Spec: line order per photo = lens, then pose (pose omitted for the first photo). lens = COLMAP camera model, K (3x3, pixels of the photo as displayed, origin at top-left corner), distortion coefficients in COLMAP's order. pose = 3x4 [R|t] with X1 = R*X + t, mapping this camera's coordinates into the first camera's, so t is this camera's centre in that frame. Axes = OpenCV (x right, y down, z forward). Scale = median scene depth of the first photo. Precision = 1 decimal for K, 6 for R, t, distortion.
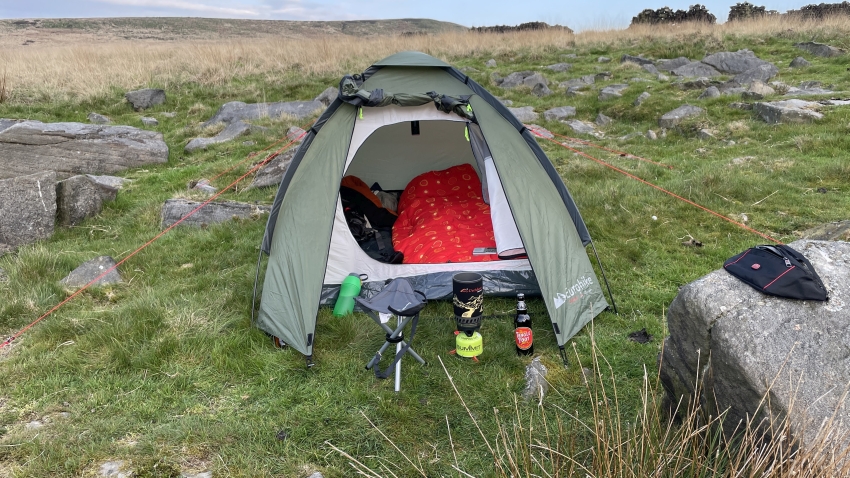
lens RADIAL K [[652.3, 0, 422.3], [0, 652.3, 231.9], [0, 0, 1]] dist [0.078518, -0.116378]
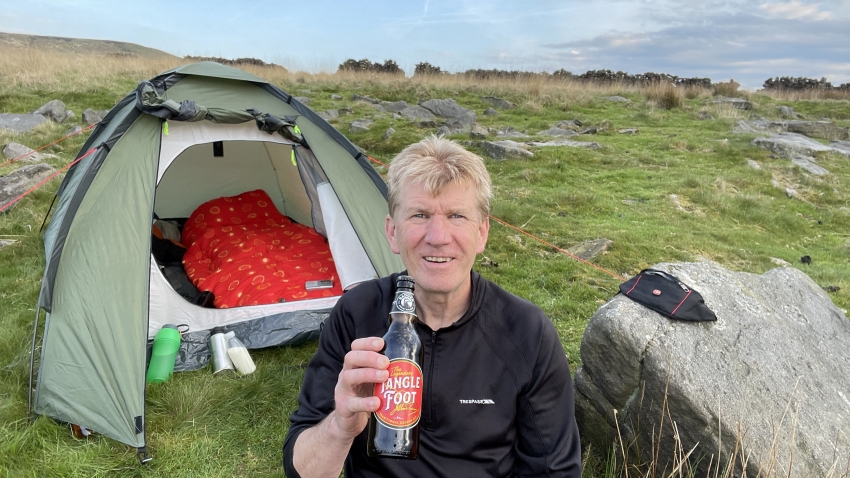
lens RADIAL K [[578.8, 0, 427.7], [0, 578.8, 238.9], [0, 0, 1]] dist [0.045663, -0.046390]
pose [[0.890819, -0.030309, 0.453347, -0.101887], [0.038523, 0.999218, -0.008893, -0.016658], [-0.452723, 0.025386, 0.891290, 0.146218]]
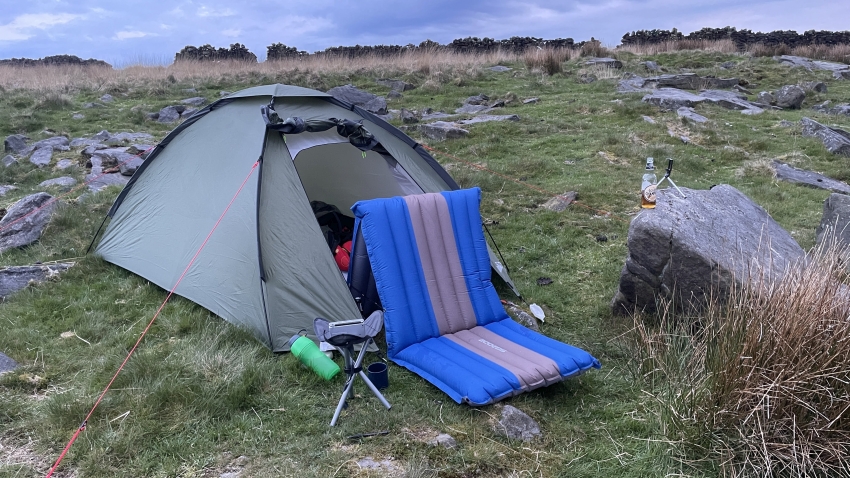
lens RADIAL K [[652.3, 0, 431.5], [0, 652.3, 245.1], [0, 0, 1]] dist [0.078518, -0.116378]
pose [[0.756346, -0.161192, 0.634001, -0.451634], [0.182031, 0.982749, 0.032702, -0.004039], [-0.628335, 0.090674, 0.772640, 0.034341]]
